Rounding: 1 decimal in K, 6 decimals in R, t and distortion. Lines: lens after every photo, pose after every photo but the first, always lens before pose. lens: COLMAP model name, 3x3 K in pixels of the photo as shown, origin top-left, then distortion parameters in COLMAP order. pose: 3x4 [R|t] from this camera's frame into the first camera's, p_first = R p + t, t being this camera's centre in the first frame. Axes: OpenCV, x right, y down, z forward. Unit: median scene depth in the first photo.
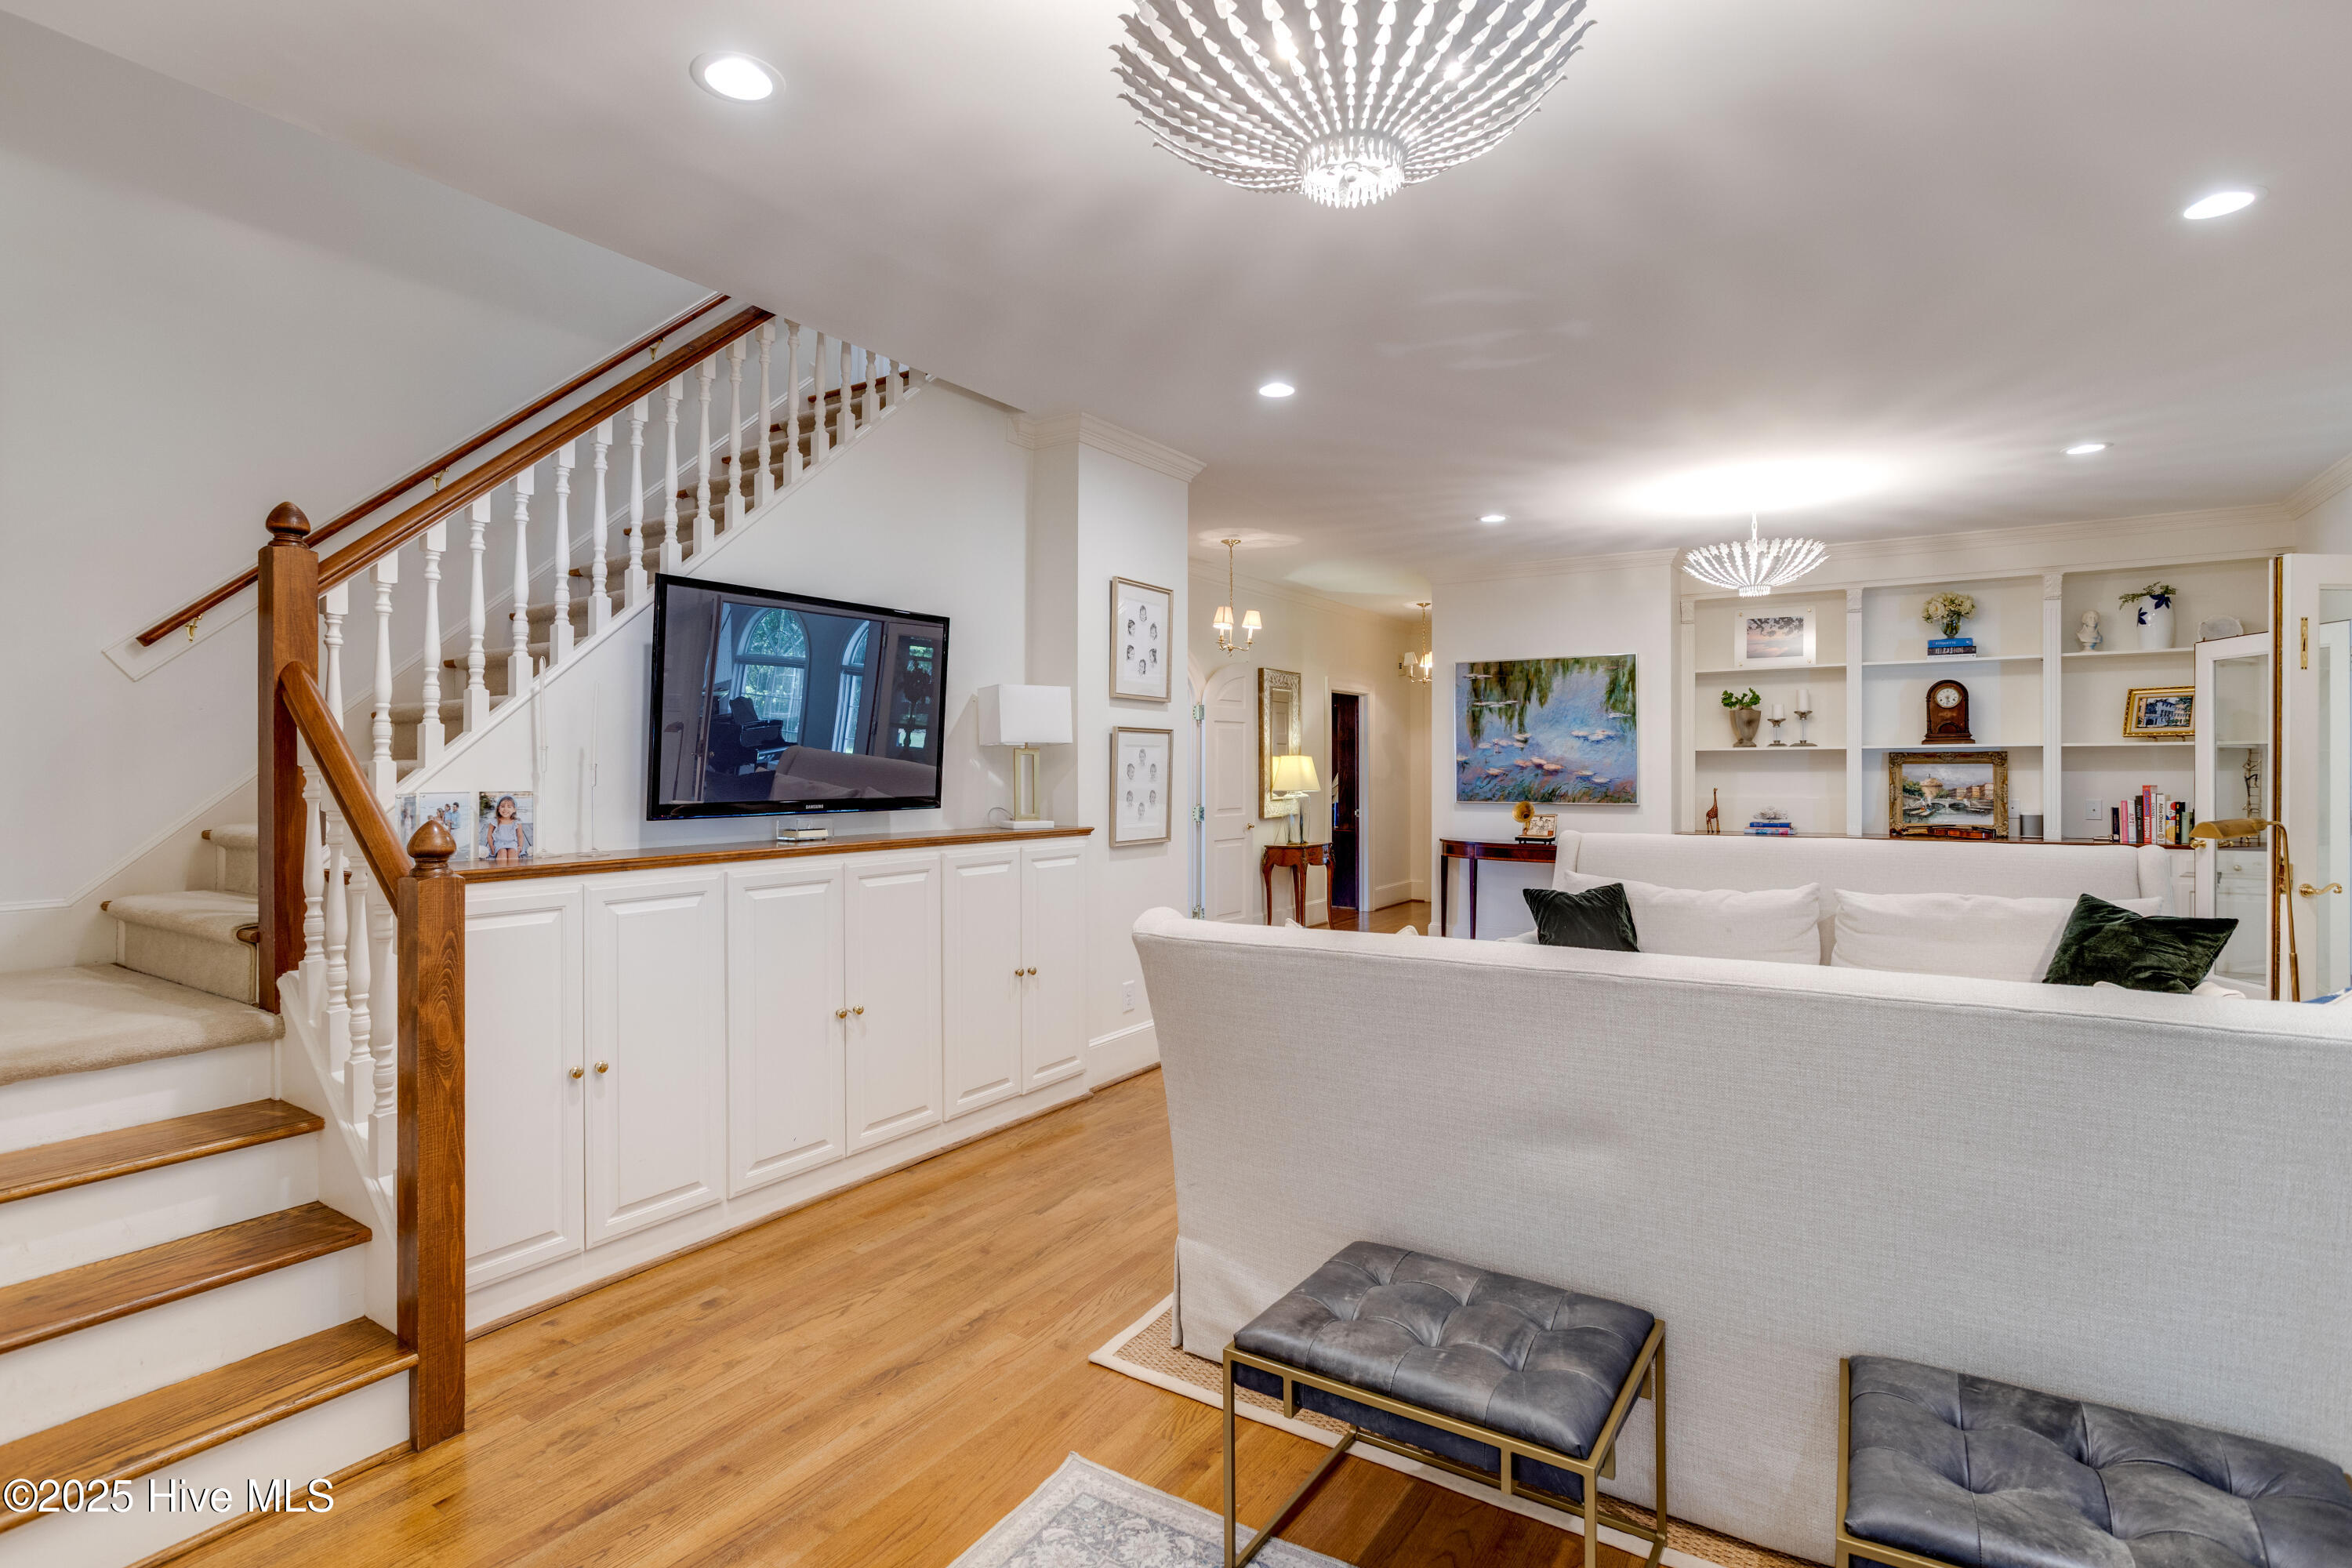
lens RADIAL K [[1149.4, 0, 1183.7], [0, 1149.4, 767.6], [0, 0, 1]] dist [-0.010351, 0.000186]
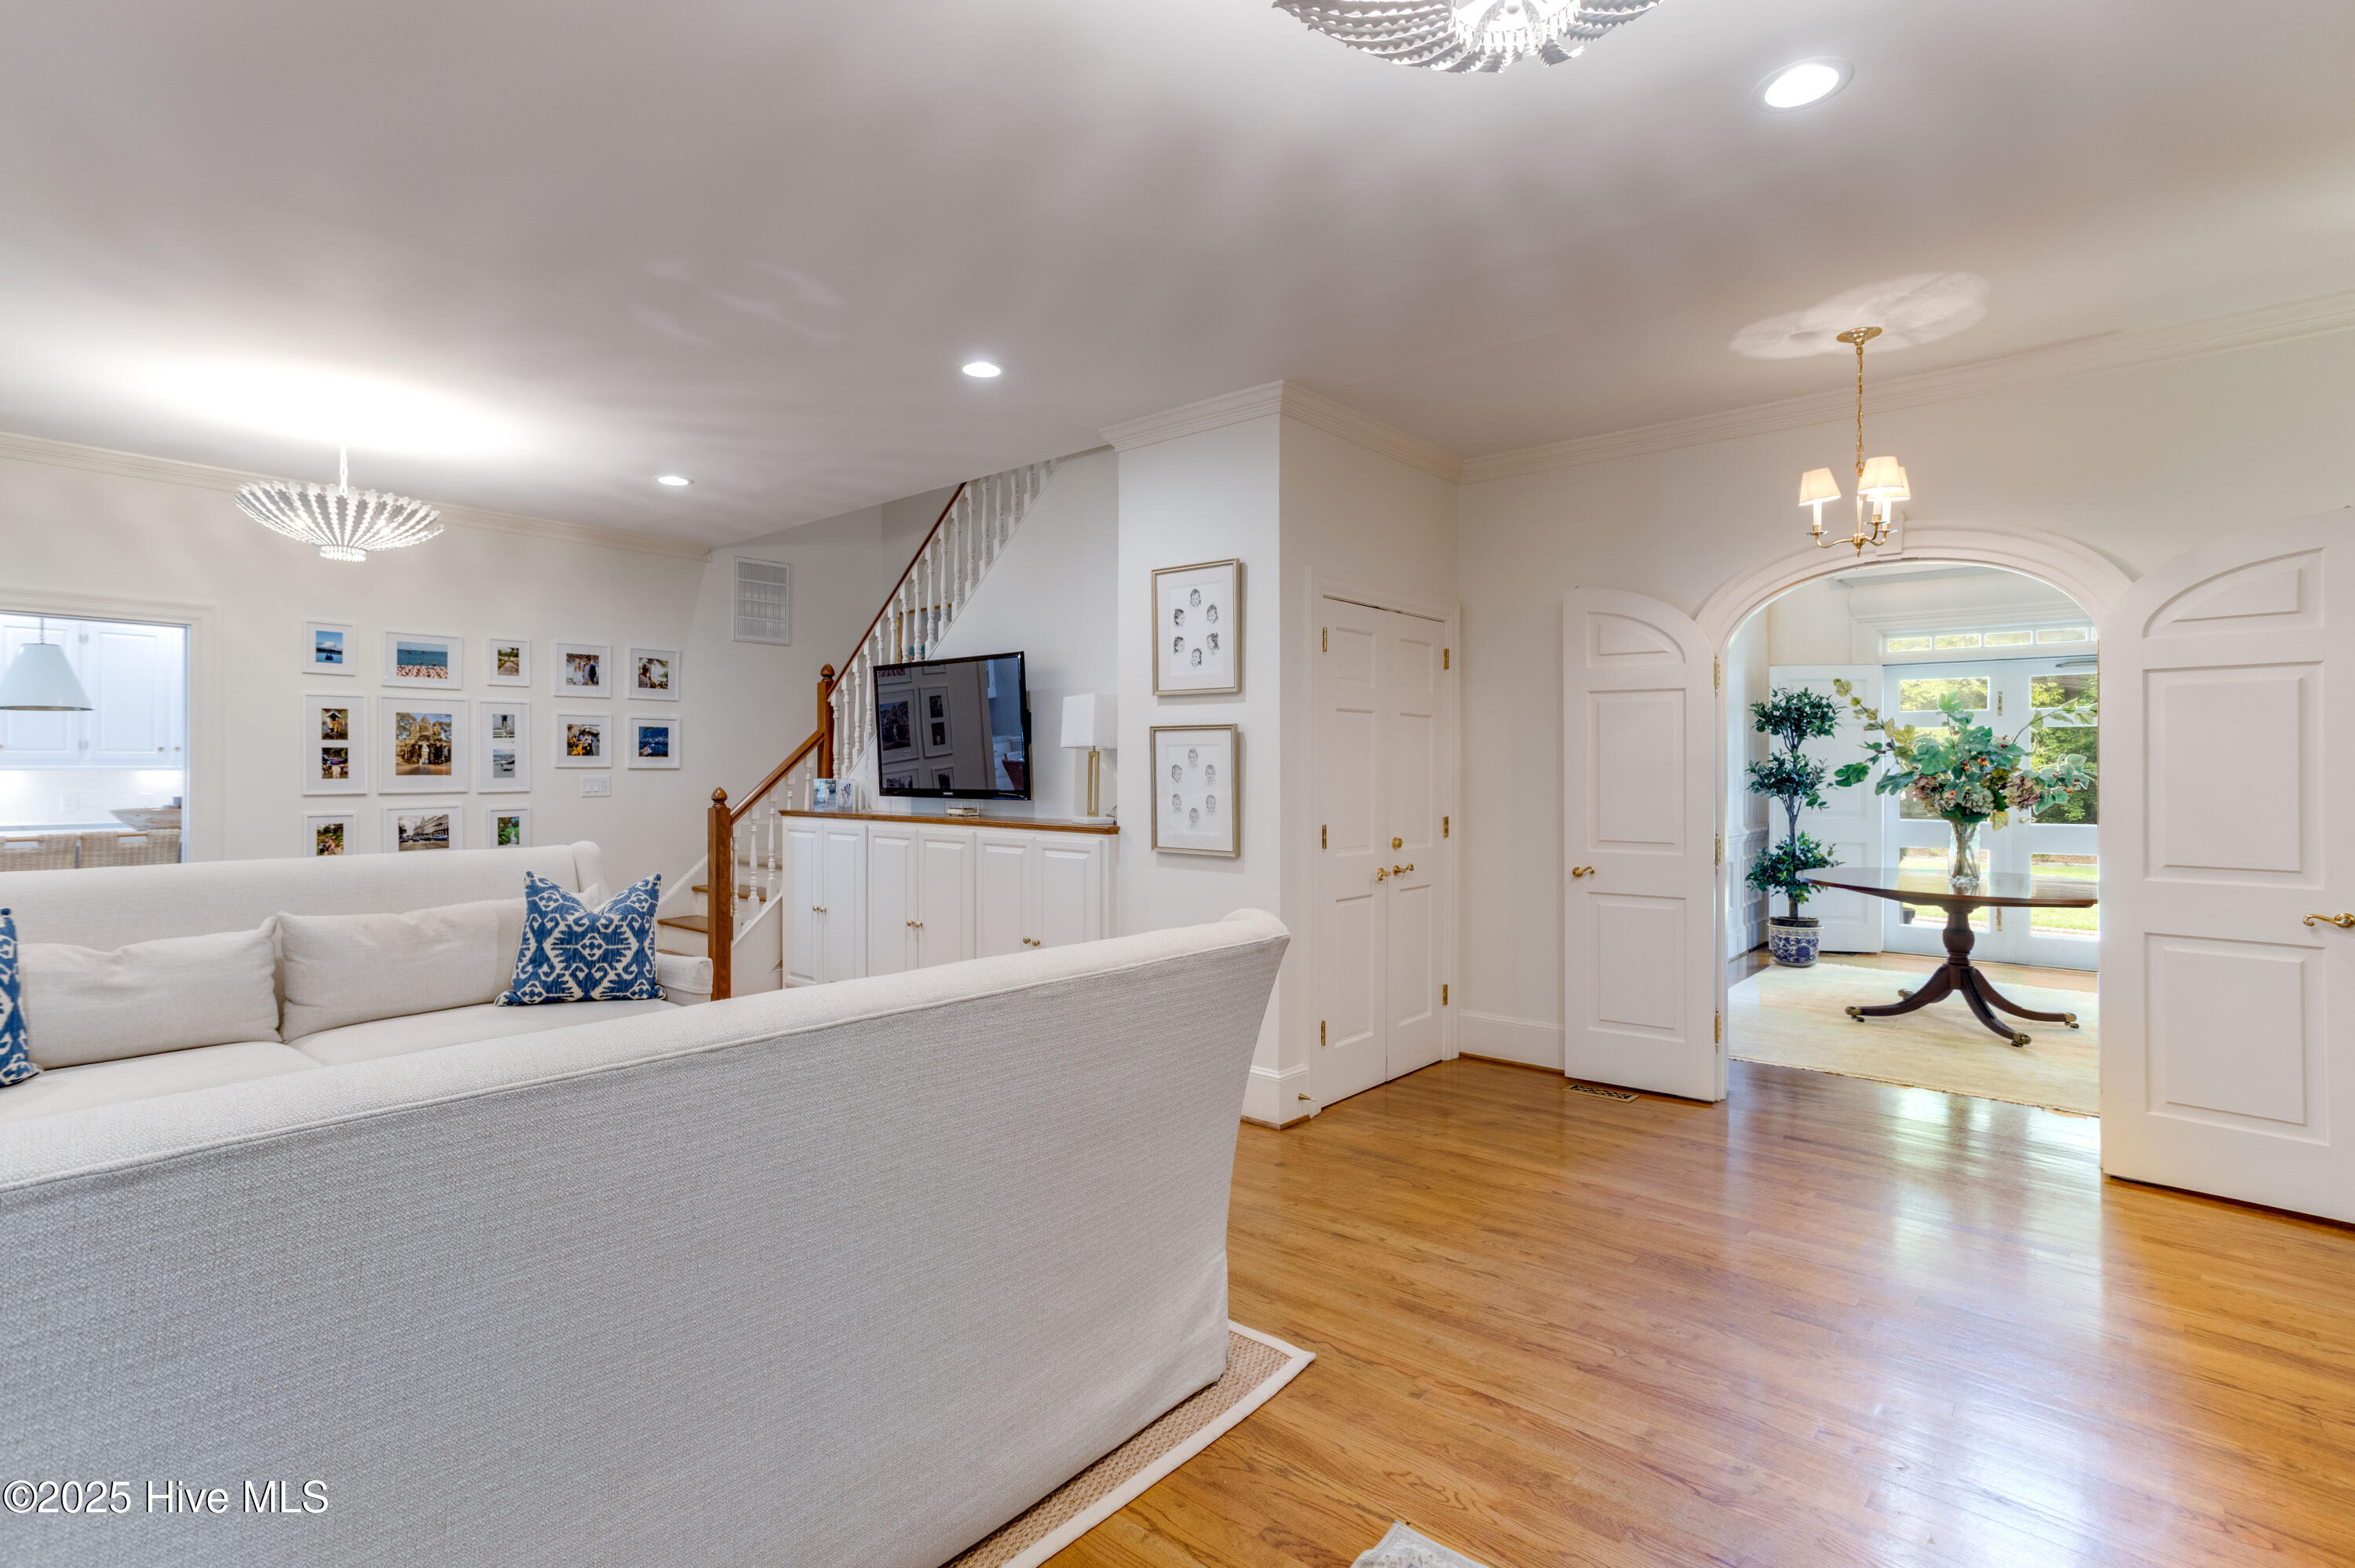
lens RADIAL K [[1131.5, 0, 1185.0], [0, 1131.5, 777.6], [0, 0, 1]] dist [-0.017393, 0.012293]
pose [[-0.129616, 0.015478, -0.991443, 0.851663], [-0.001927, 0.999872, 0.015862, -0.007828], [0.991562, 0.003967, -0.129570, 1.118724]]
